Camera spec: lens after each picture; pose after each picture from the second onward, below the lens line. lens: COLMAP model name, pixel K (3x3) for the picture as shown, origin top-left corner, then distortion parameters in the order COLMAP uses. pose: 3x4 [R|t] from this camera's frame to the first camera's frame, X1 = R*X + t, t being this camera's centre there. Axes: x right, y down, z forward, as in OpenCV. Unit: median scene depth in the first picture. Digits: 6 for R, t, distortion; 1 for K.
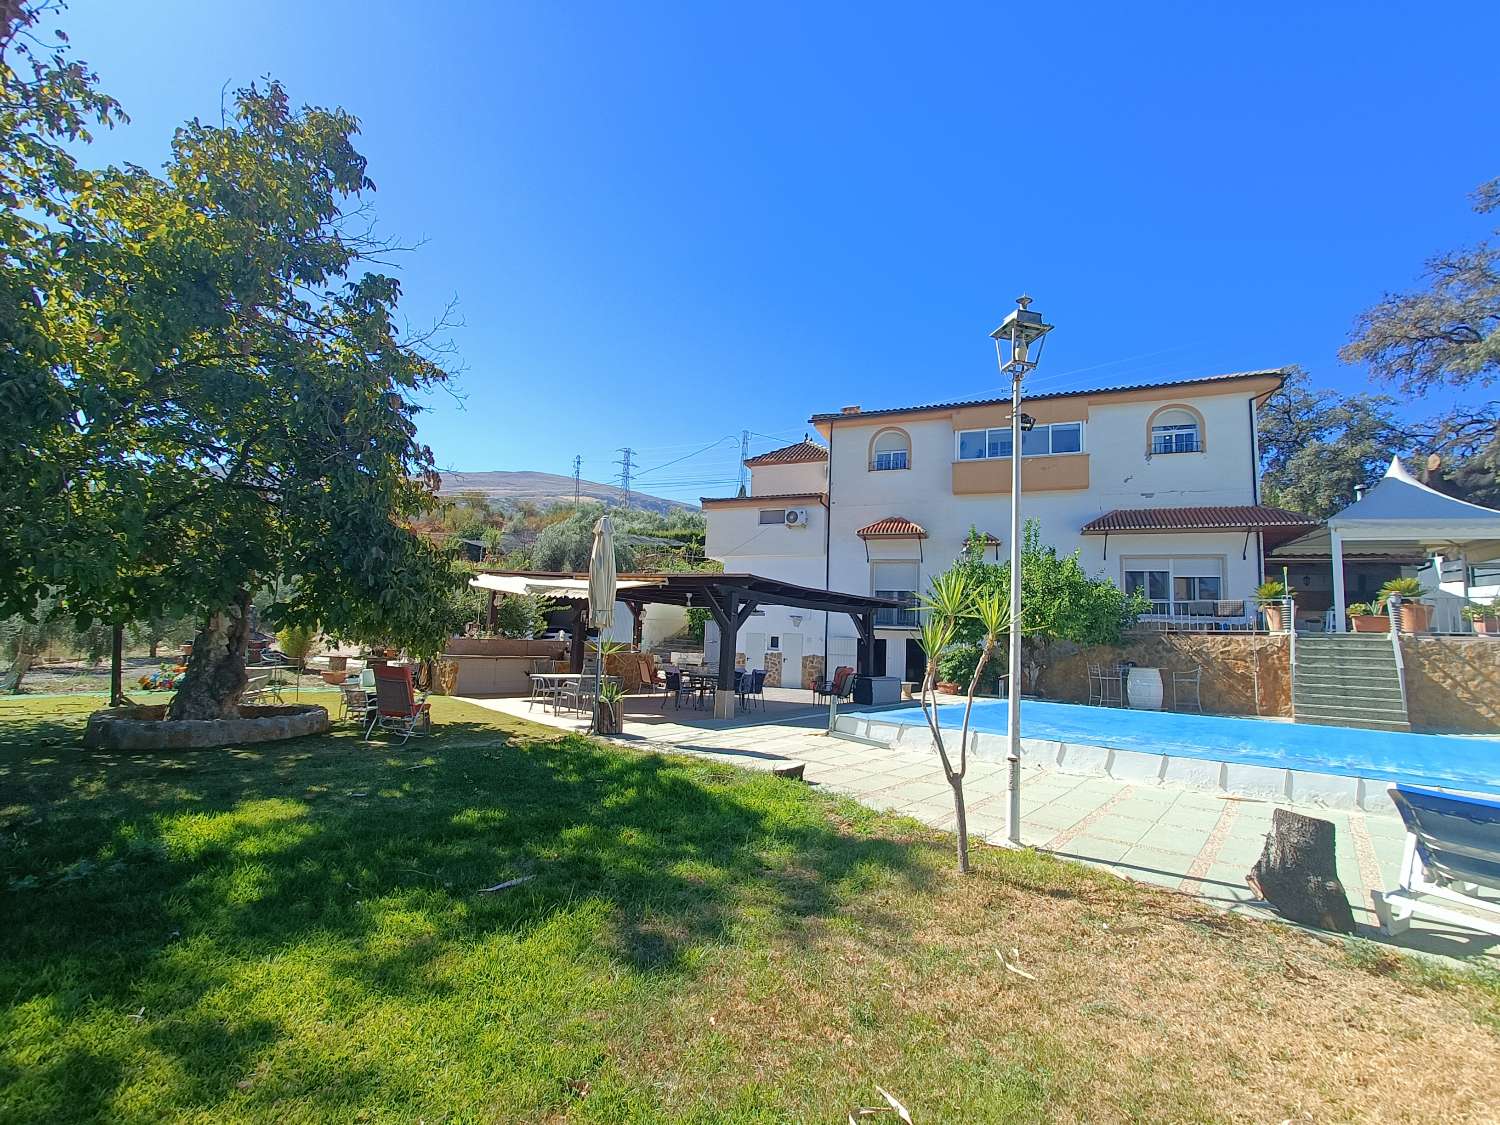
lens RADIAL K [[673.5, 0, 761.8], [0, 673.5, 568.5], [0, 0, 1]] dist [0.004884, 0.001136]
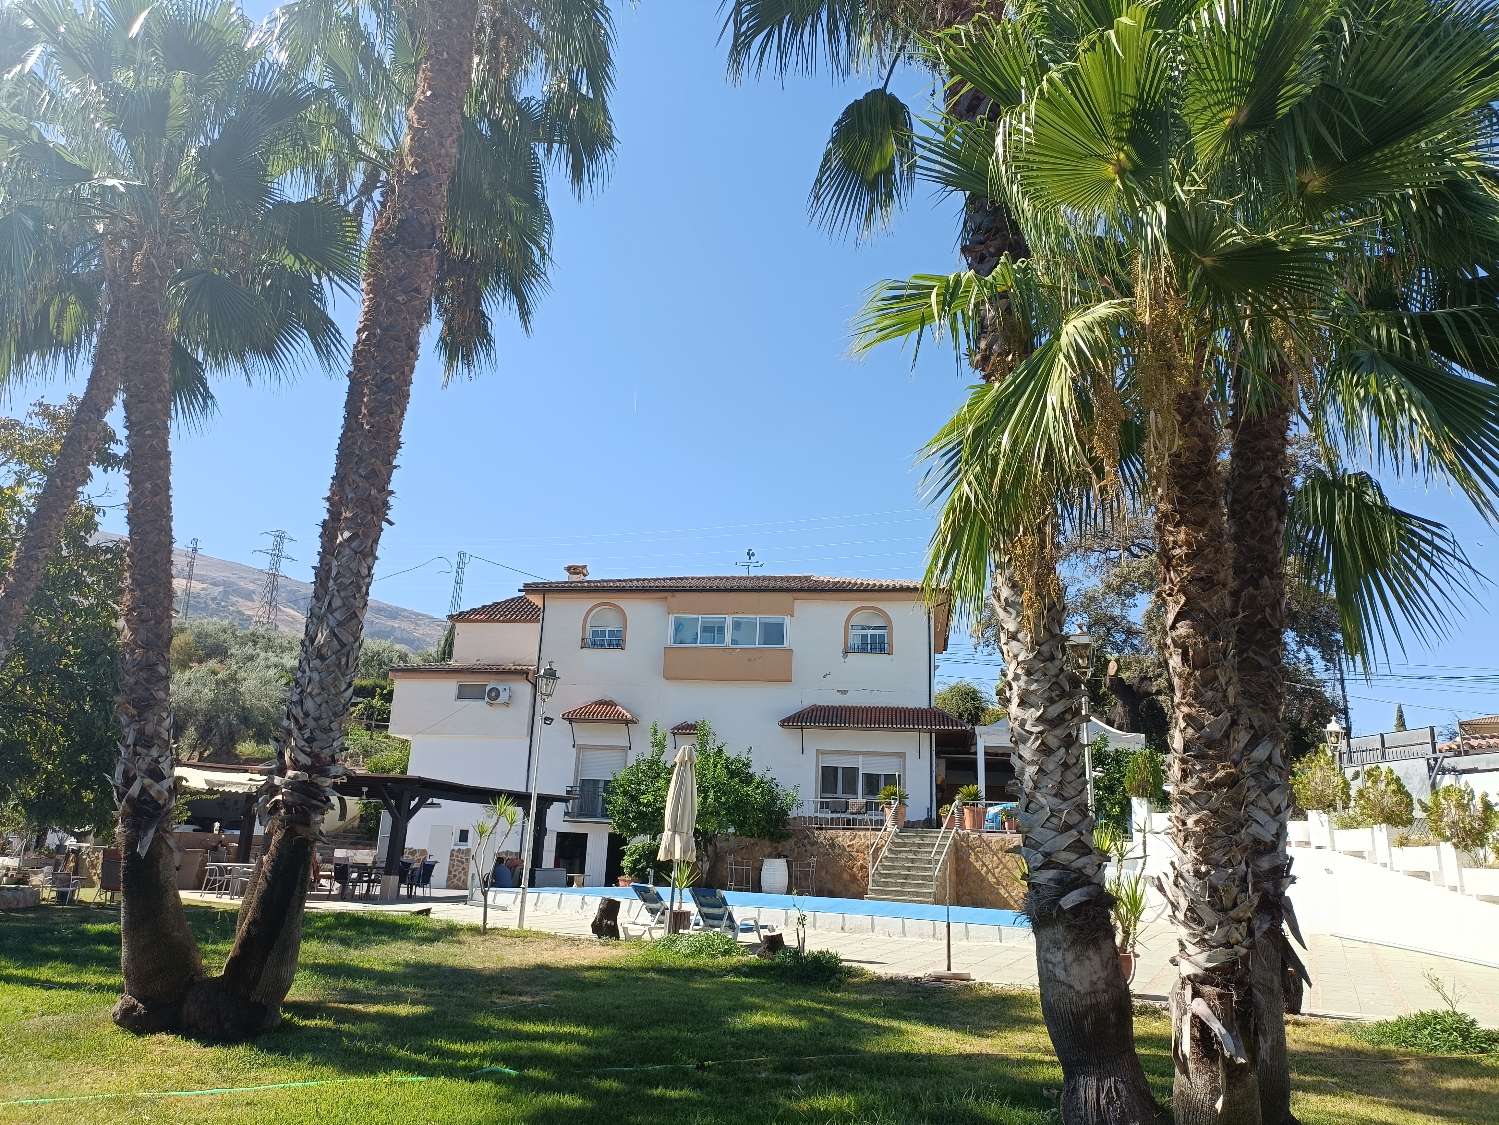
lens RADIAL K [[1086.4, 0, 759.0], [0, 1086.4, 571.9], [0, 0, 1]] dist [0.046185, -0.003181]
pose [[0.972086, 0.063646, 0.225828, 0.059113], [-0.032612, 0.989814, -0.138583, -0.055339], [-0.232347, 0.127350, 0.964260, -0.597834]]
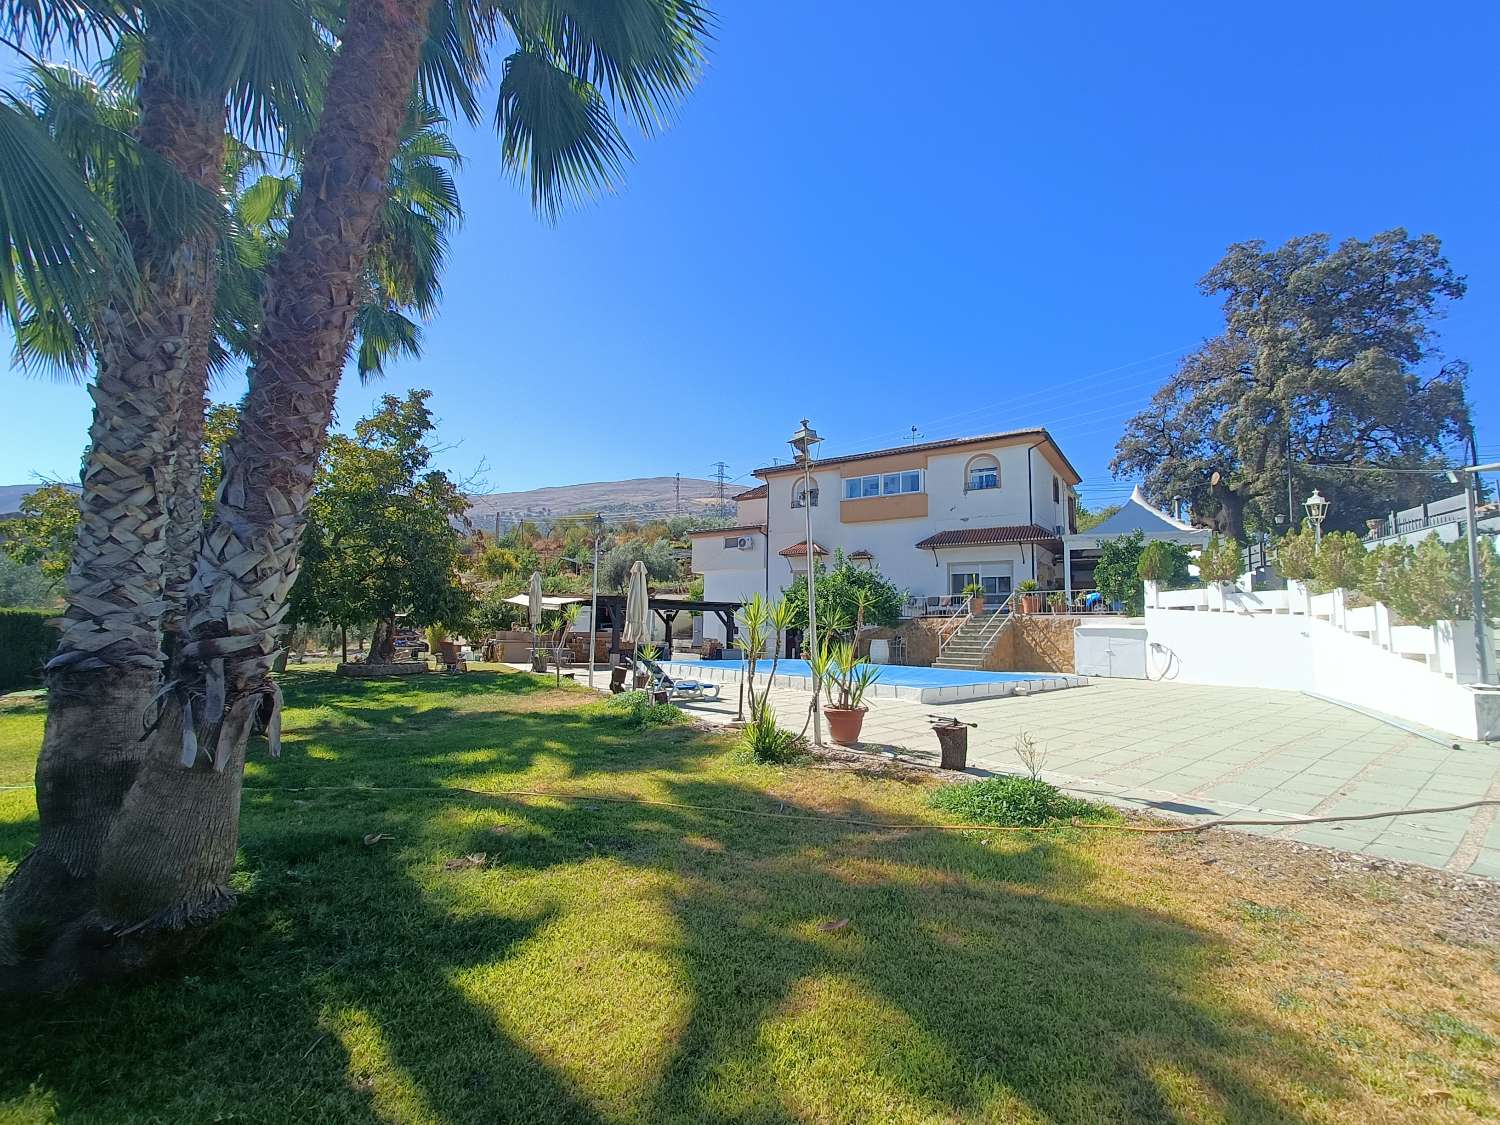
lens RADIAL K [[673.5, 0, 761.8], [0, 673.5, 568.5], [0, 0, 1]] dist [0.004884, 0.001136]
pose [[0.980070, -0.041422, -0.194287, 0.422657], [0.043277, 0.999049, 0.005313, -0.032343], [0.193882, -0.013615, 0.980930, -0.461884]]
